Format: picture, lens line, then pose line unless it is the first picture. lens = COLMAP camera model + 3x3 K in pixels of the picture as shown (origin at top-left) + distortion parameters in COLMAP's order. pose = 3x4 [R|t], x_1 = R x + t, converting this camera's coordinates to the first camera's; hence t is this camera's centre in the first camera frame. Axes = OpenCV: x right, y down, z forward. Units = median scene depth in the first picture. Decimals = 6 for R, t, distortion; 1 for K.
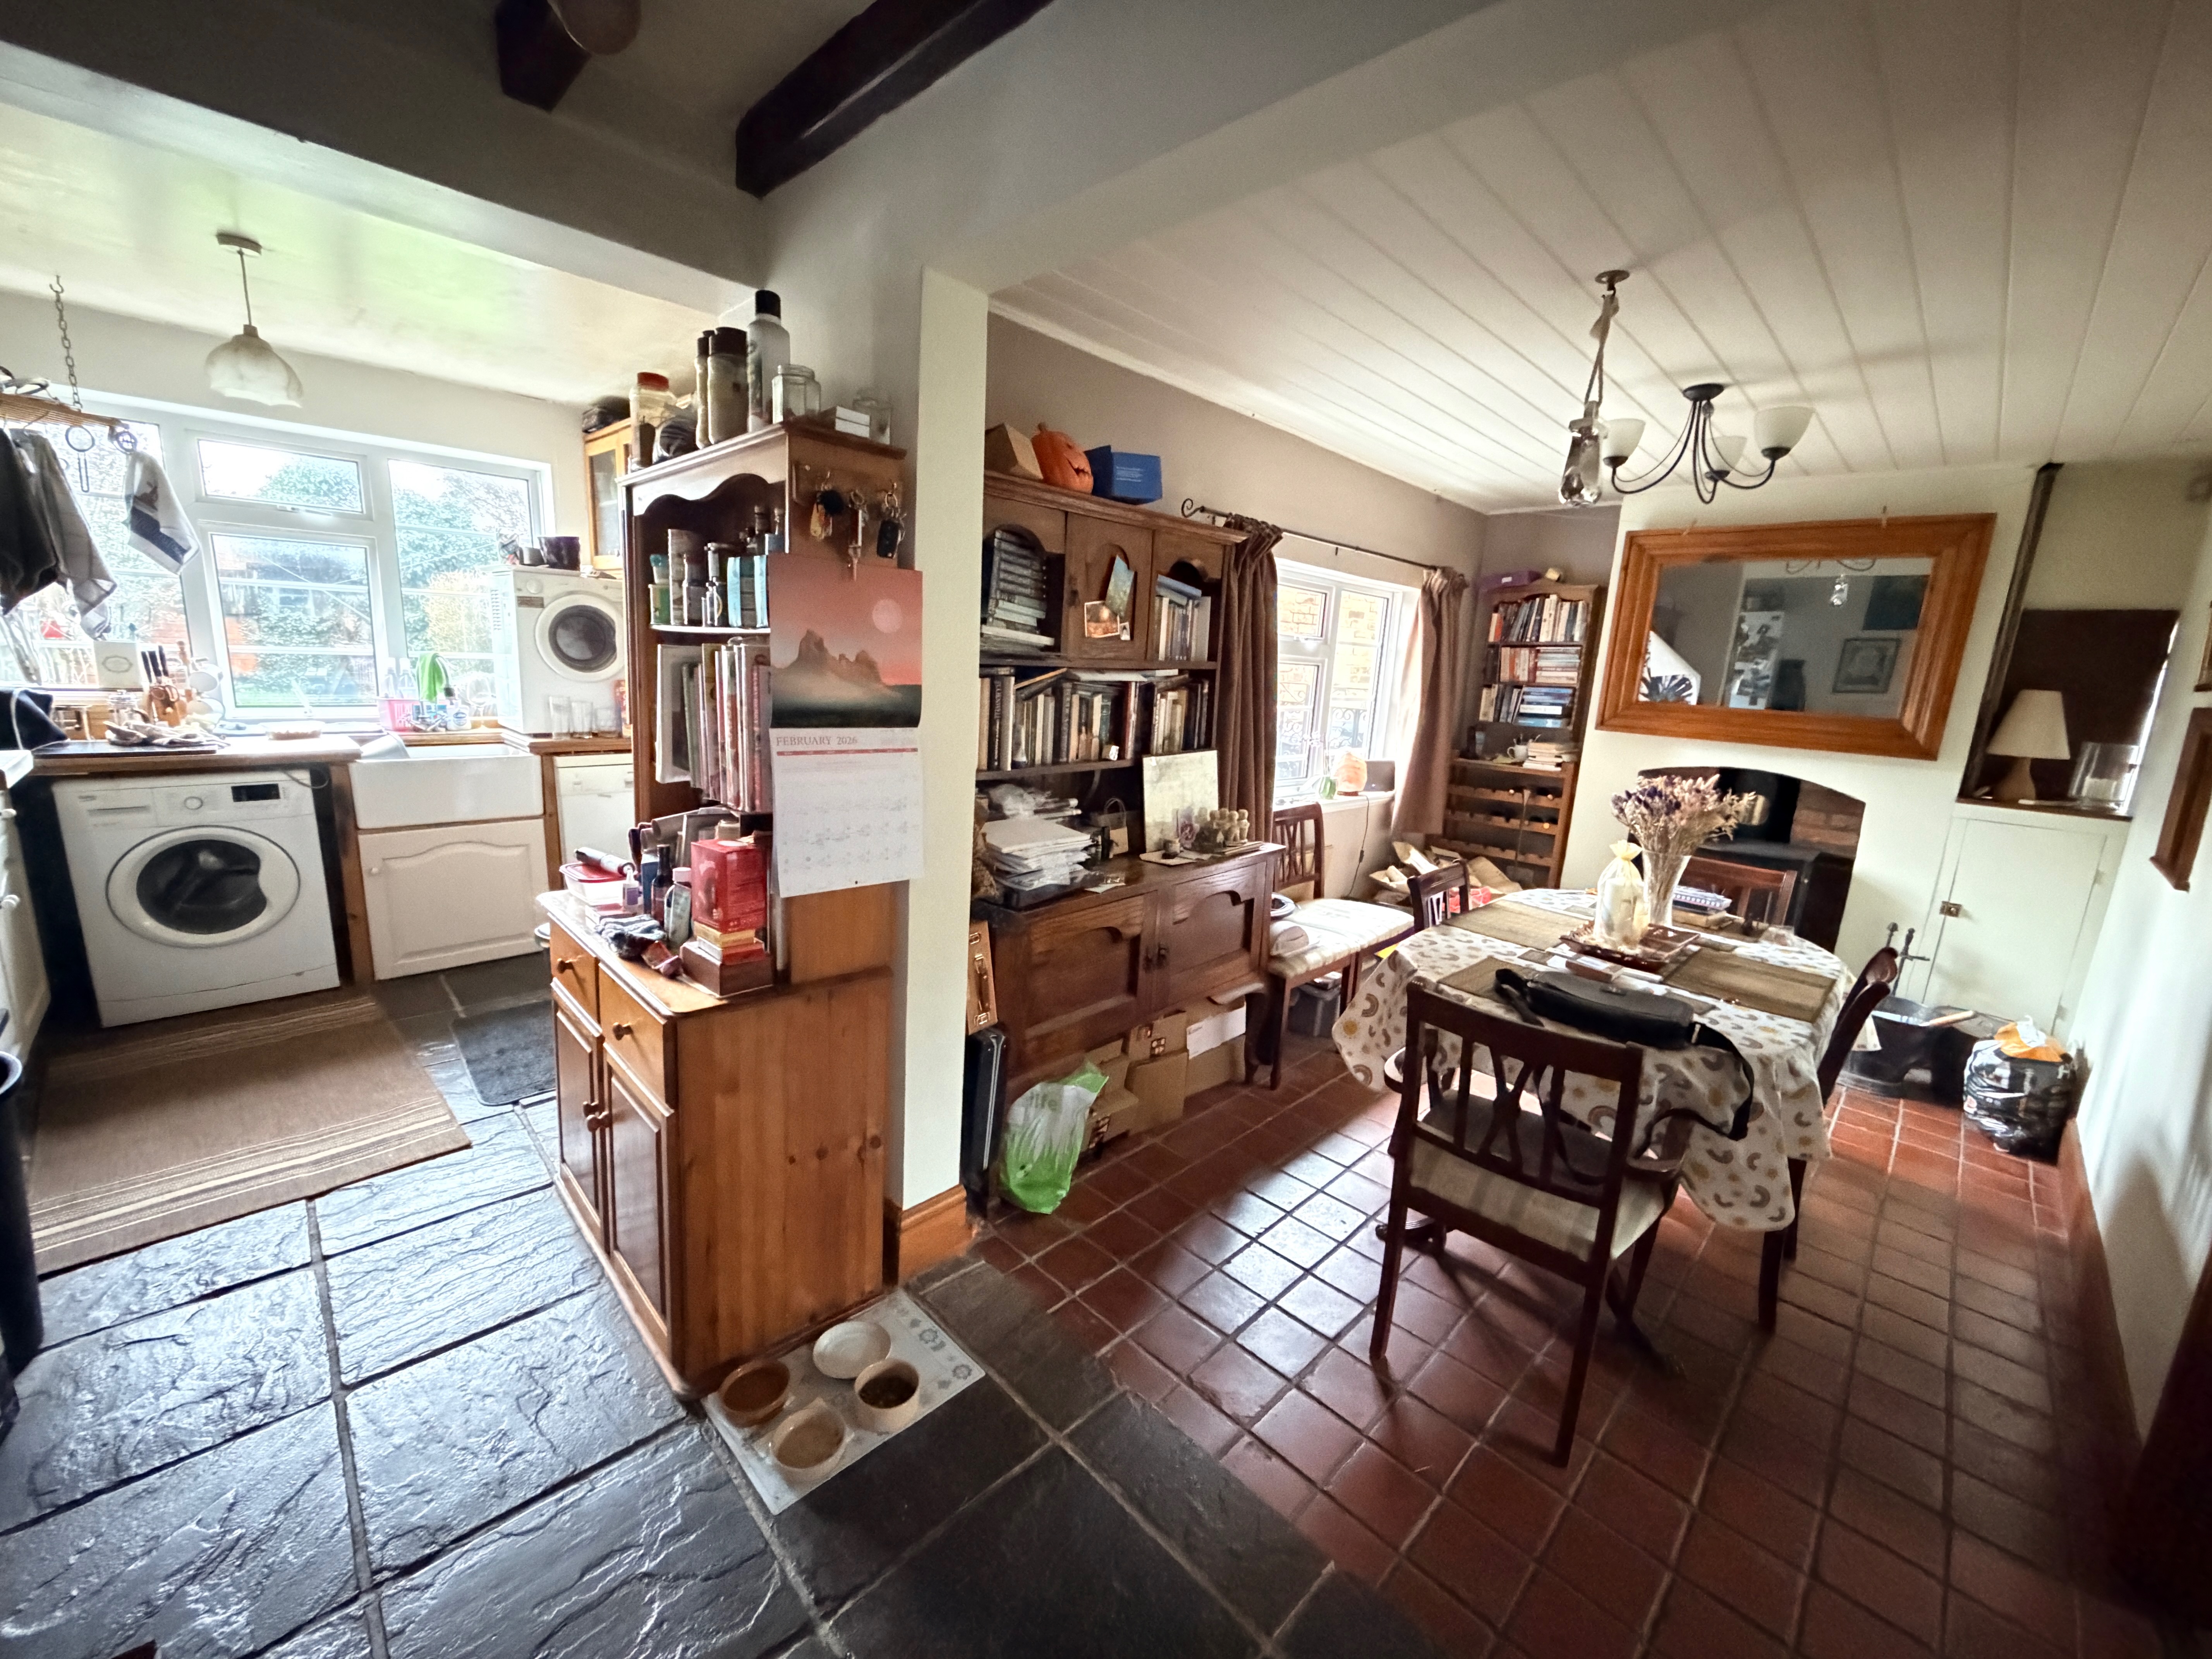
lens RADIAL K [[874.5, 0, 1101.0], [0, 874.5, 827.6], [0, 0, 1]] dist [-0.001210, 0.000457]
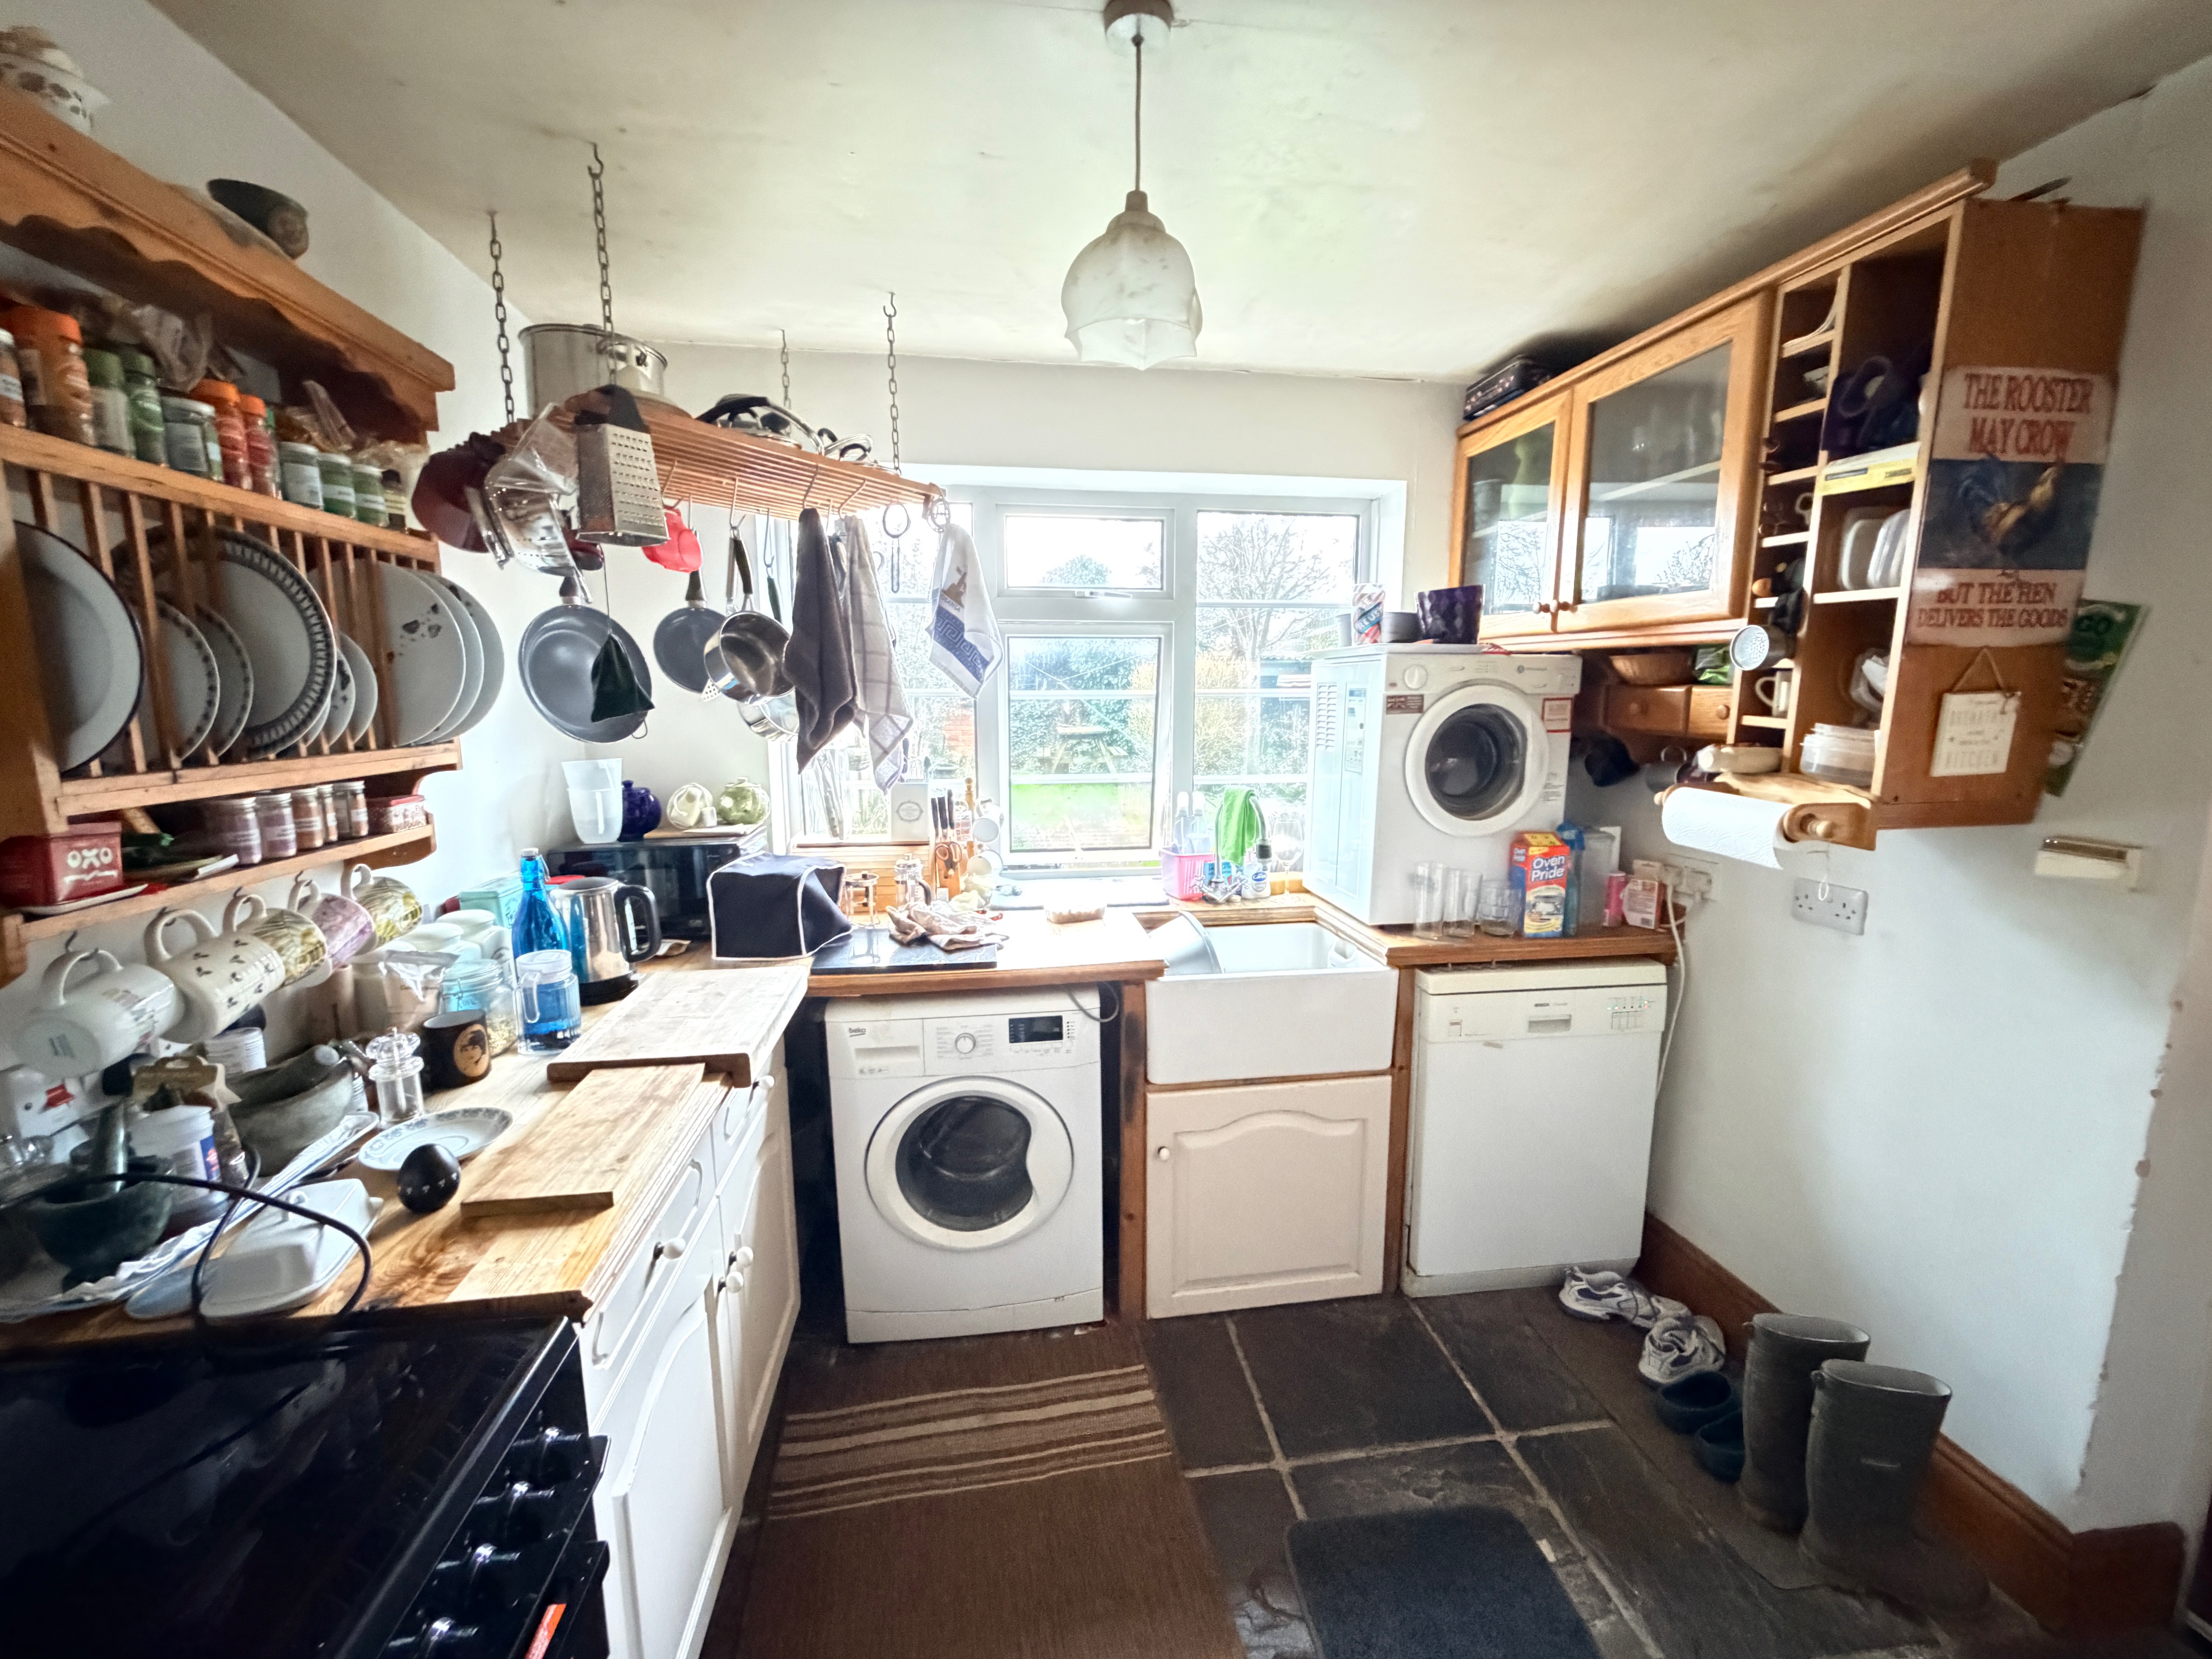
lens RADIAL K [[874.5, 0, 1108.3], [0, 874.5, 820.3], [0, 0, 1]] dist [-0.001210, 0.000457]
pose [[0.805709, 0.033502, -0.591364, -0.292434], [-0.074497, 0.996203, -0.045062, -0.088409], [0.587608, 0.080362, 0.805145, 0.267511]]
